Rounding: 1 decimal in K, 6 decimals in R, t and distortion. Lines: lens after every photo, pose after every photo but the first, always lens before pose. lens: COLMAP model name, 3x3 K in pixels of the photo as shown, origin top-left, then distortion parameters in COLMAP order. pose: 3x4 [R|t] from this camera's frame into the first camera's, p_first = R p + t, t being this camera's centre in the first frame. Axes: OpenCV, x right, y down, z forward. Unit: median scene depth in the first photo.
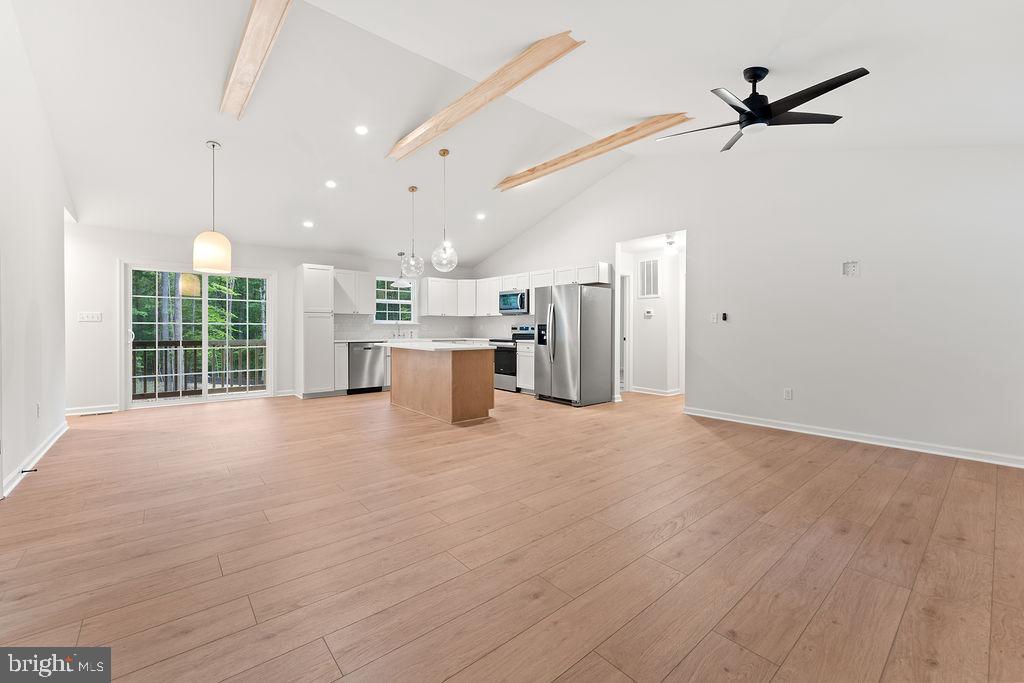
lens RADIAL K [[417.4, 0, 513.0], [0, 417.4, 330.4], [0, 0, 1]] dist [-0.000119, 0.000010]
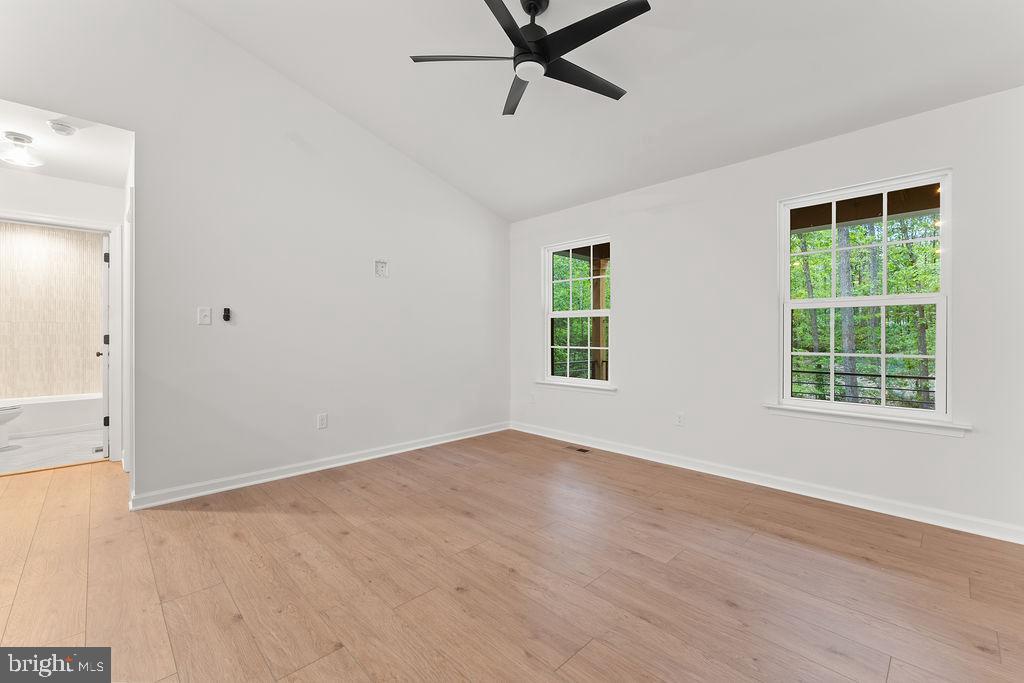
lens RADIAL K [[426.2, 0, 507.6], [0, 426.2, 335.5], [0, 0, 1]] dist [-0.000953, -0.000556]
pose [[-0.056756, -0.005927, 0.998370, -0.106897], [0.006794, 0.999957, 0.006323, -0.003840], [-0.998365, 0.007142, -0.056713, 0.591524]]
